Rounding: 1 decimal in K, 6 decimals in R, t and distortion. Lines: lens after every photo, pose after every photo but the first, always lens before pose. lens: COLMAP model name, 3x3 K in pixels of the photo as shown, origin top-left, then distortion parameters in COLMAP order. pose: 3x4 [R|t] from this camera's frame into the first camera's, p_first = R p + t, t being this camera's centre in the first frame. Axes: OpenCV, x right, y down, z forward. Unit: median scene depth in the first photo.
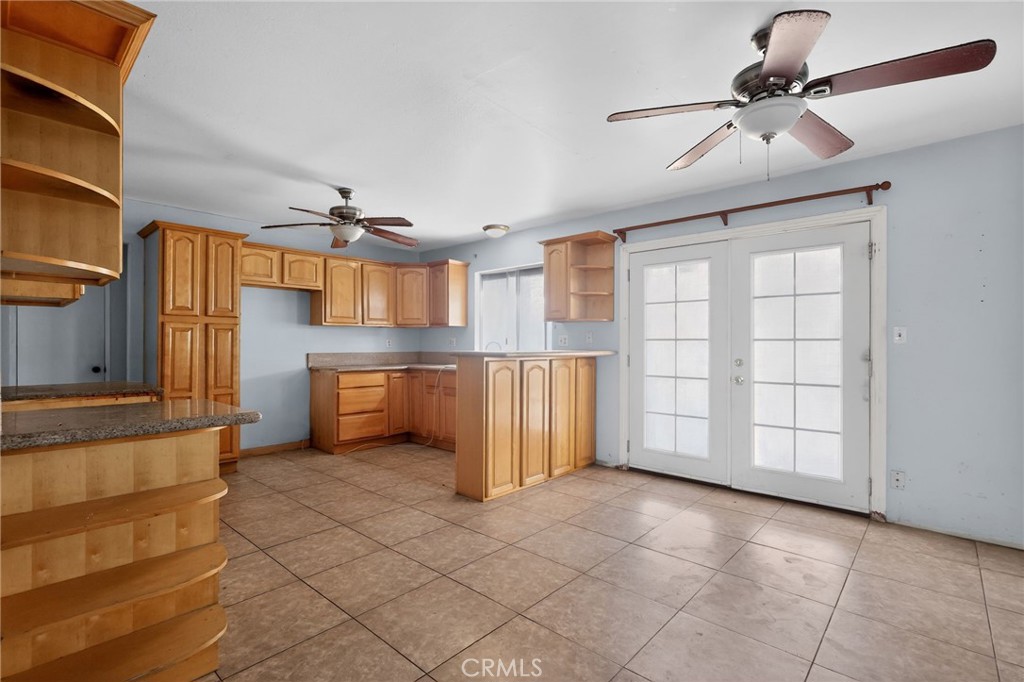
lens RADIAL K [[475.3, 0, 489.2], [0, 475.3, 341.9], [0, 0, 1]] dist [-0.003676, 0.000554]
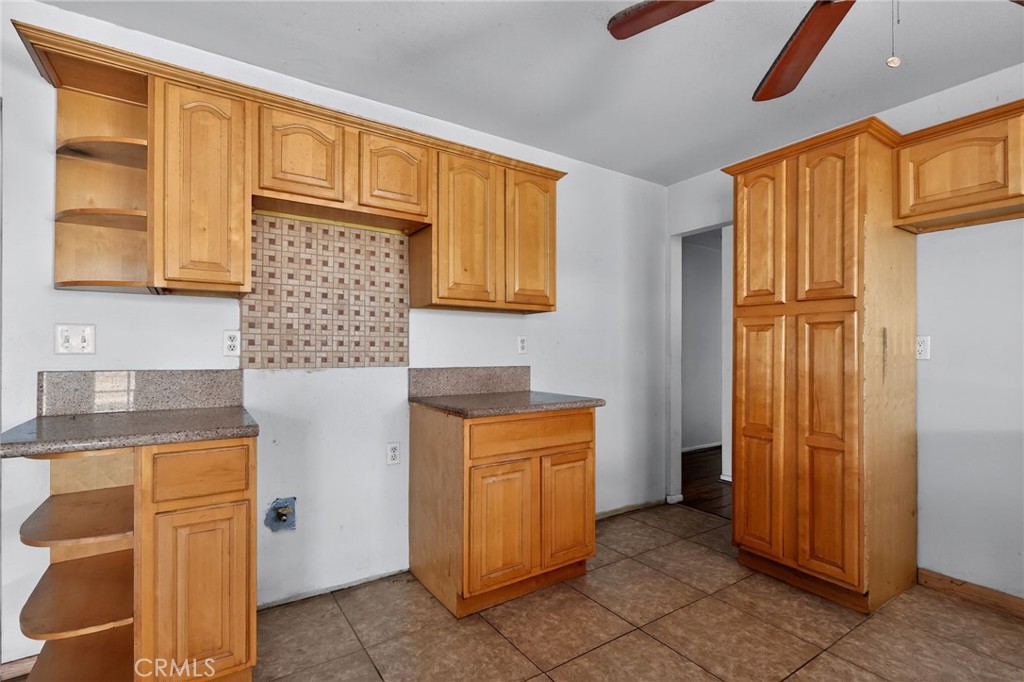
lens RADIAL K [[475.3, 0, 500.7], [0, 475.3, 345.3], [0, 0, 1]] dist [-0.003676, 0.000554]
pose [[-0.220750, -0.010539, -0.975273, 0.024140], [0.004350, 0.999921, -0.011790, 0.002134], [0.975321, -0.006845, -0.220687, 0.751716]]
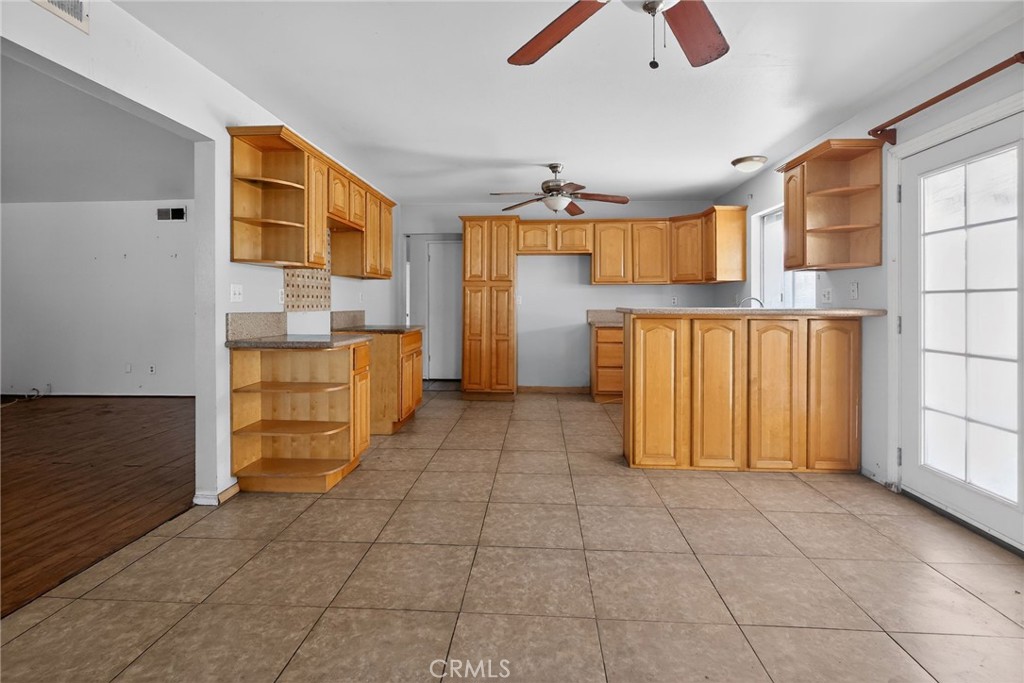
lens RADIAL K [[475.3, 0, 502.9], [0, 475.3, 301.3], [0, 0, 1]] dist [-0.003676, 0.000554]
pose [[0.631756, -0.004351, -0.775155, 0.450674], [0.005676, 0.999983, -0.000987, 0.004700], [0.775147, -0.003776, 0.631770, 0.167859]]
